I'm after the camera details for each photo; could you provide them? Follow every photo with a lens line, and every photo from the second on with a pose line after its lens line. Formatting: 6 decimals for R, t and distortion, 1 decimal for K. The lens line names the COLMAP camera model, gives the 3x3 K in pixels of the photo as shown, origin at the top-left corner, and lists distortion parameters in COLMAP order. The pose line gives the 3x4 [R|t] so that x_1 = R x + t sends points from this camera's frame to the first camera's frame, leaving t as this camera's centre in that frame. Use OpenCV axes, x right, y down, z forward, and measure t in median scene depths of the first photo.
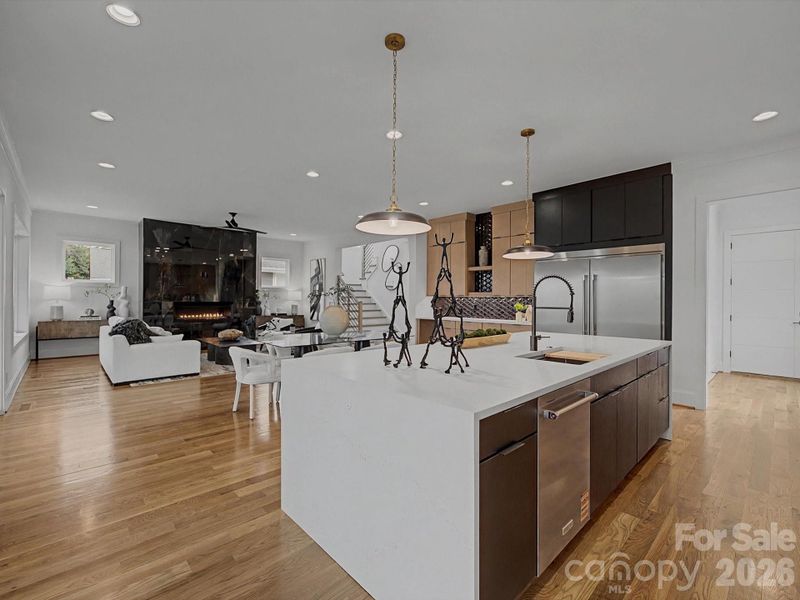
lens RADIAL K [[362.2, 0, 397.4], [0, 362.2, 299.4], [0, 0, 1]] dist [-0.006246, 0.008797]
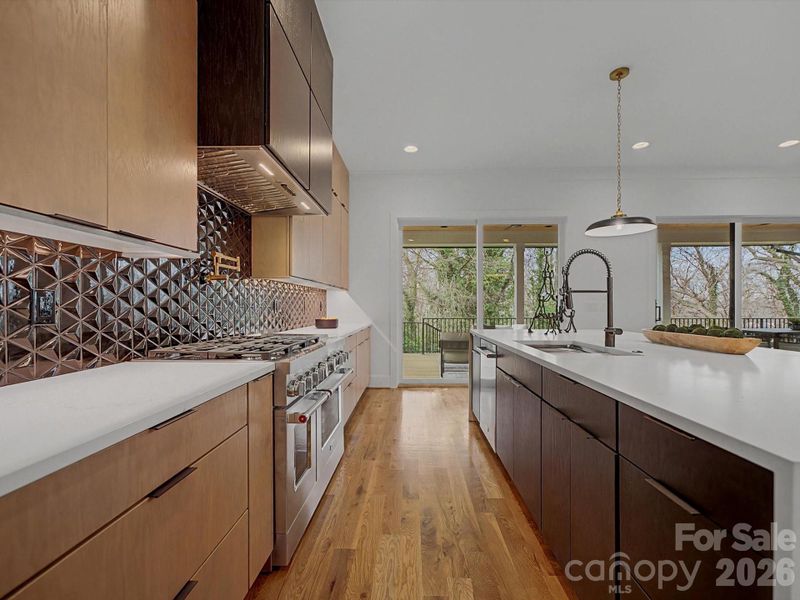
lens RADIAL K [[366.9, 0, 396.6], [0, 366.9, 304.7], [0, 0, 1]] dist [-0.023365, 0.013645]
pose [[-0.715134, -0.007926, -0.698942, 0.415173], [-0.004015, 0.999966, -0.007231, 0.018863], [0.698975, -0.002365, -0.715142, 0.410873]]
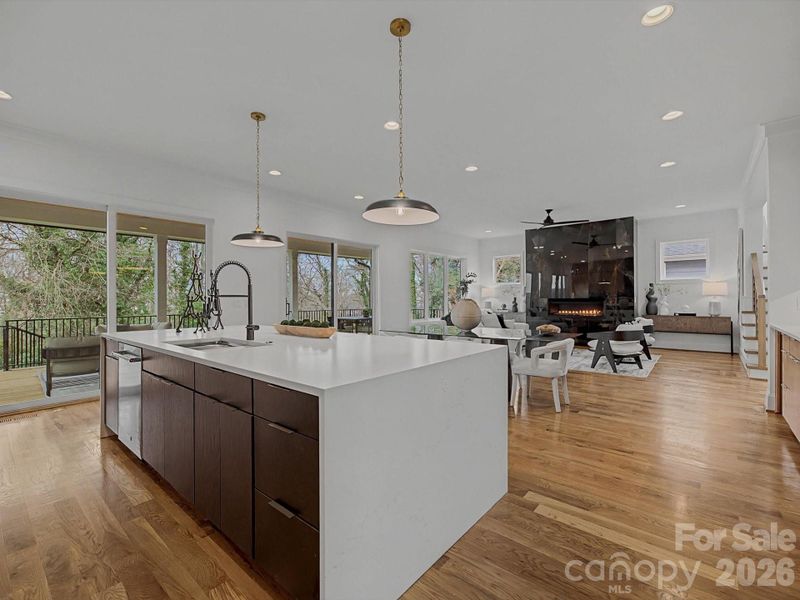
lens RADIAL K [[362.2, 0, 397.4], [0, 362.2, 299.4], [0, 0, 1]] dist [-0.006246, 0.008797]
pose [[0.110692, -0.004310, -0.993845, 0.461097], [0.005560, 0.999978, -0.003717, 0.012029], [0.993839, -0.005114, 0.110714, 0.426267]]
